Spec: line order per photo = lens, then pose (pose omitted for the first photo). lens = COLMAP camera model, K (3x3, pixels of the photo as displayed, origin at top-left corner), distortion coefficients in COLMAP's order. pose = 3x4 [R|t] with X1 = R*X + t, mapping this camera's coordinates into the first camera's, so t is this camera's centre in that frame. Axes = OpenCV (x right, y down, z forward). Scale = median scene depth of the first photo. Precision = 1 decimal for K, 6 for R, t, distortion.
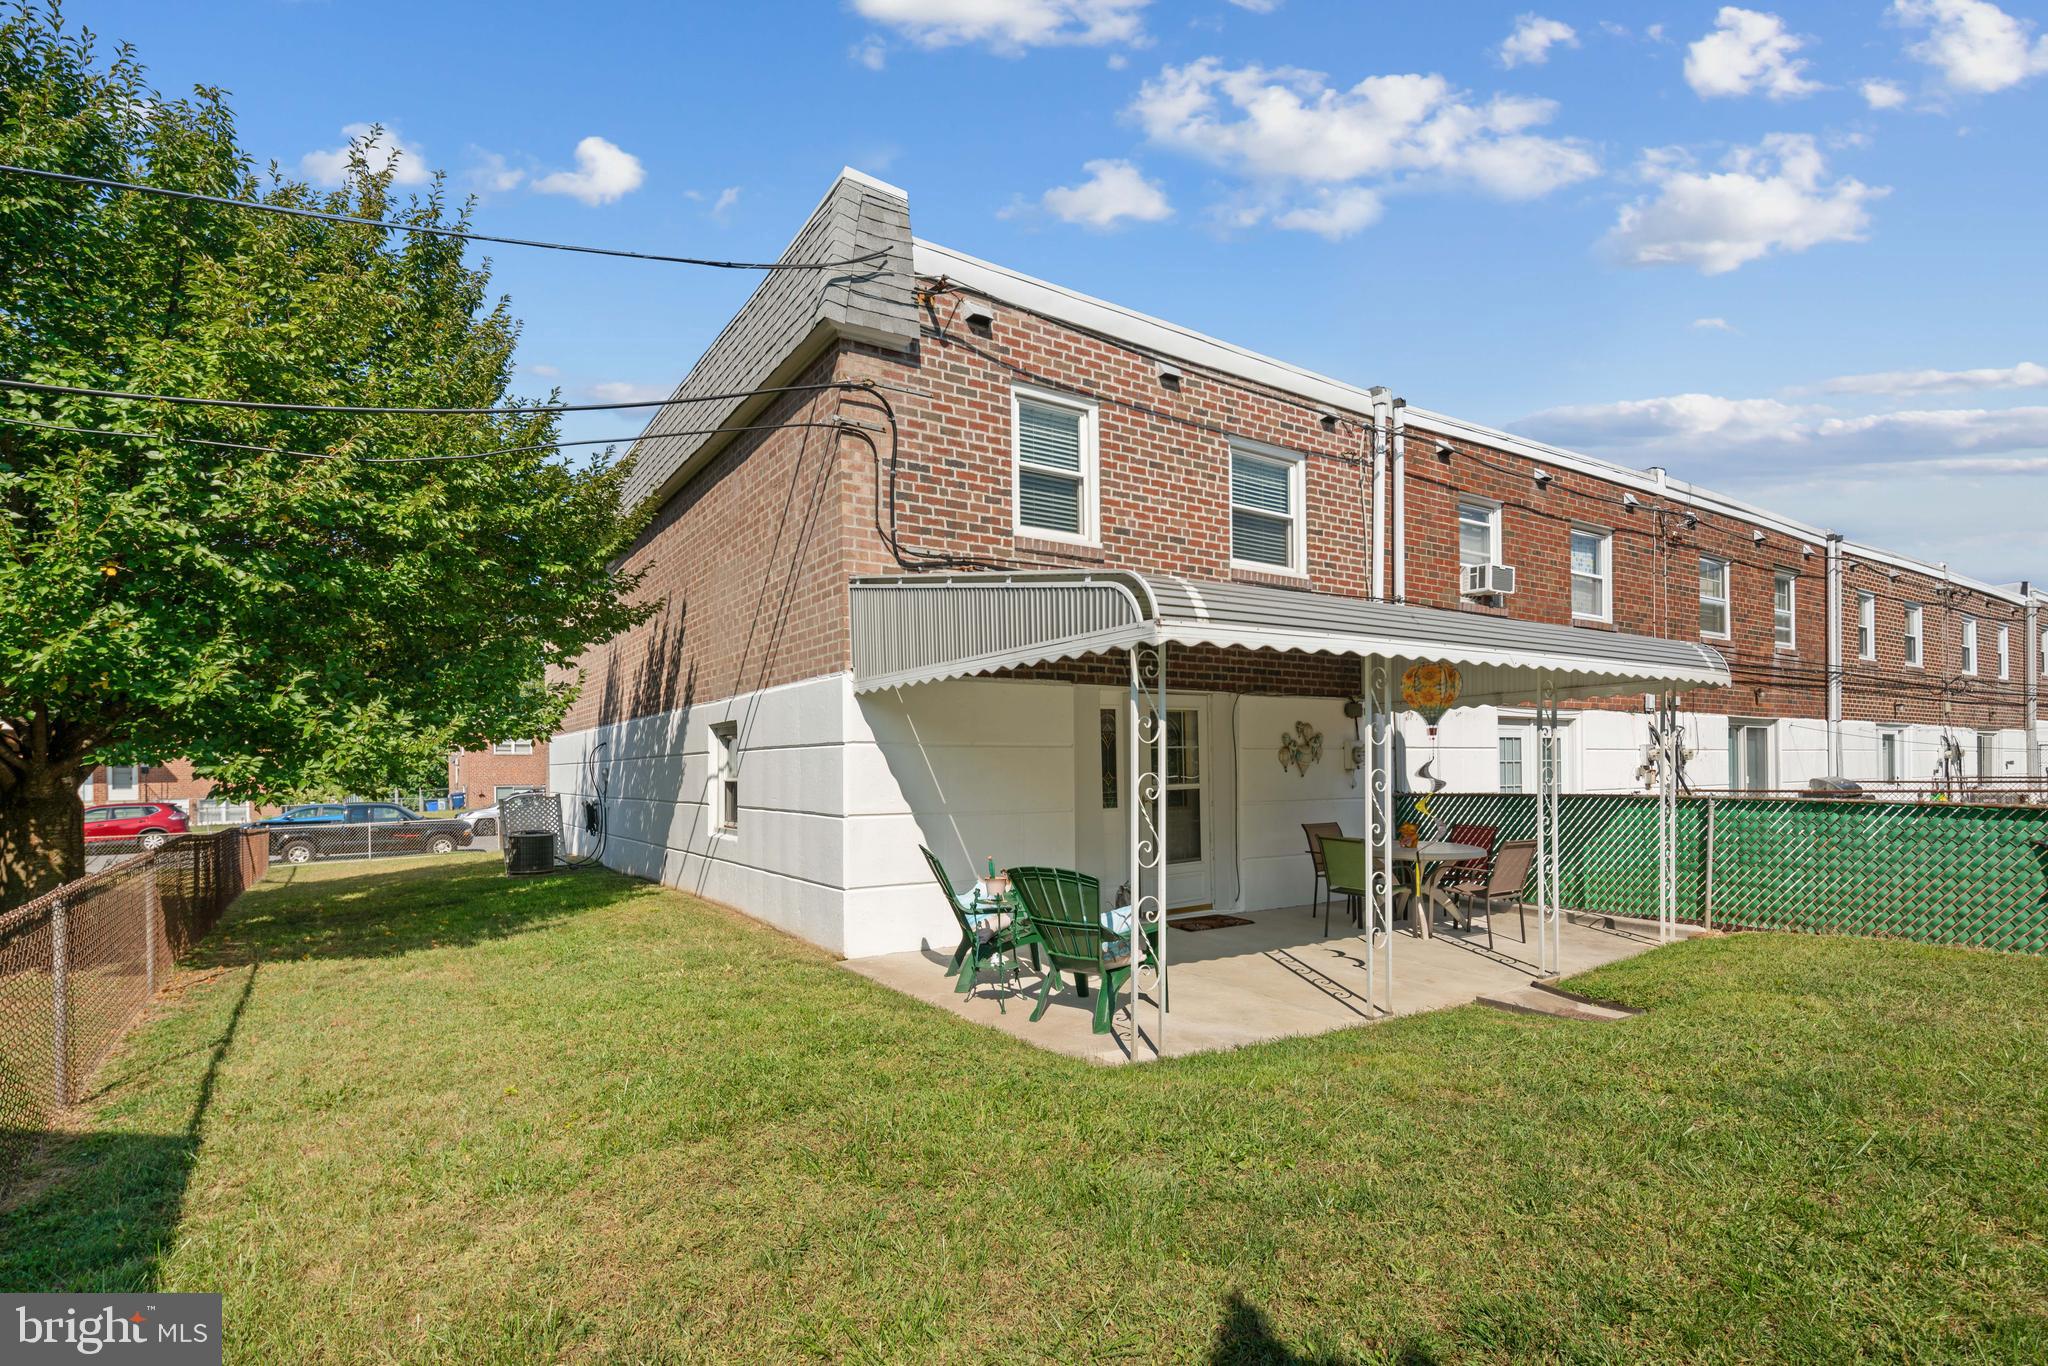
lens RADIAL K [[997.6, 0, 1028.3], [0, 997.6, 774.3], [0, 0, 1]] dist [0.006092, -0.004793]
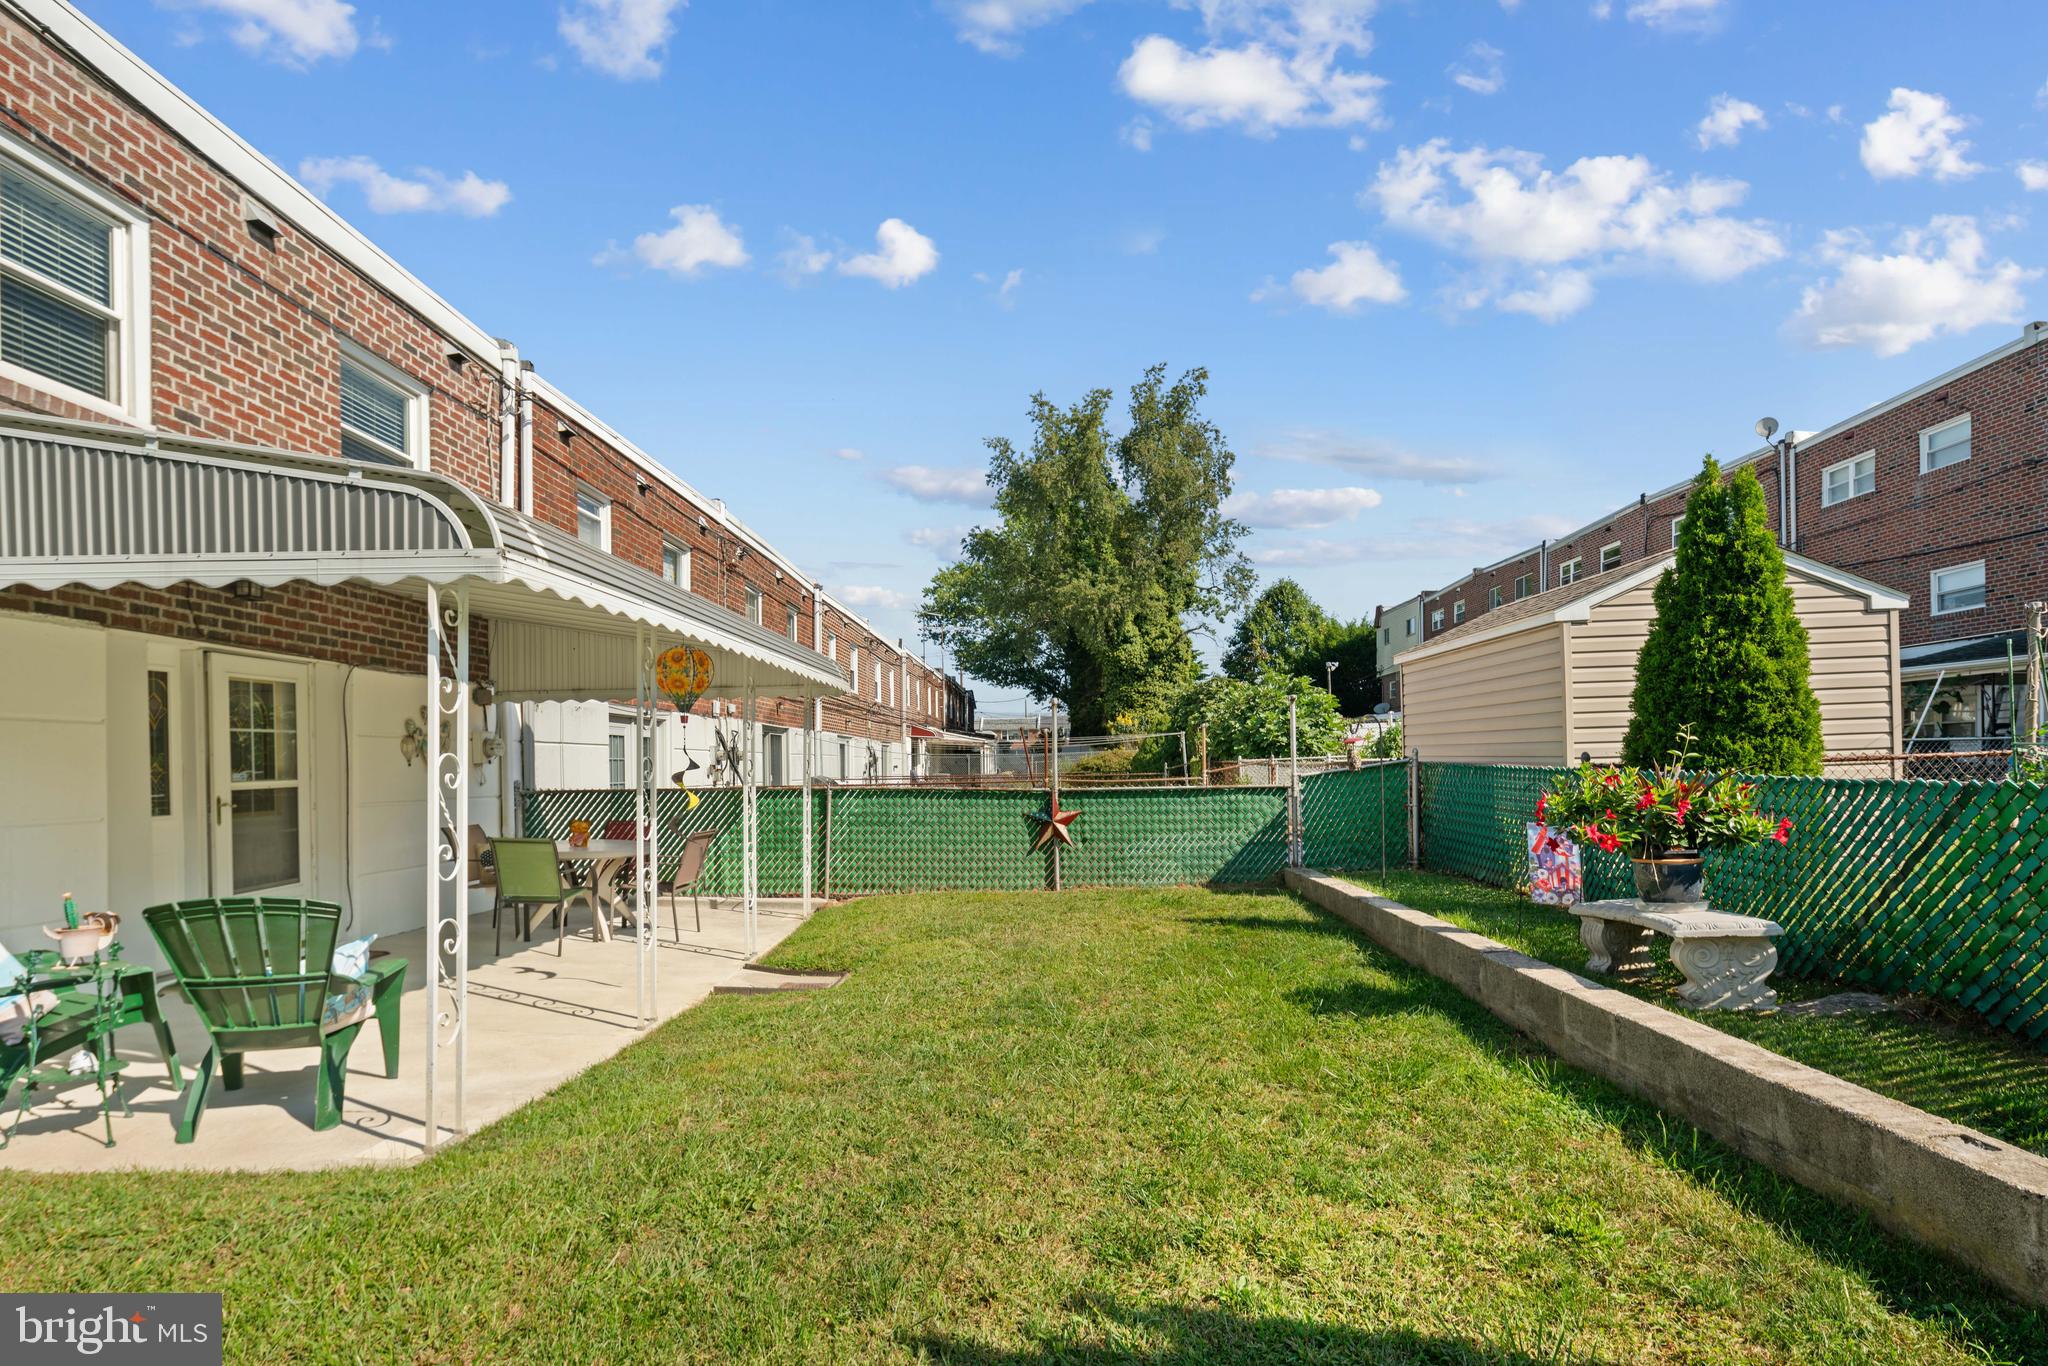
lens RADIAL K [[997.6, 0, 1007.5], [0, 997.6, 768.5], [0, 0, 1]] dist [0.006092, -0.004793]
pose [[0.575155, 0.004359, 0.818033, -0.149316], [0.005412, 0.999944, -0.009134, 0.011200], [-0.818027, 0.009681, 0.575099, 0.136429]]
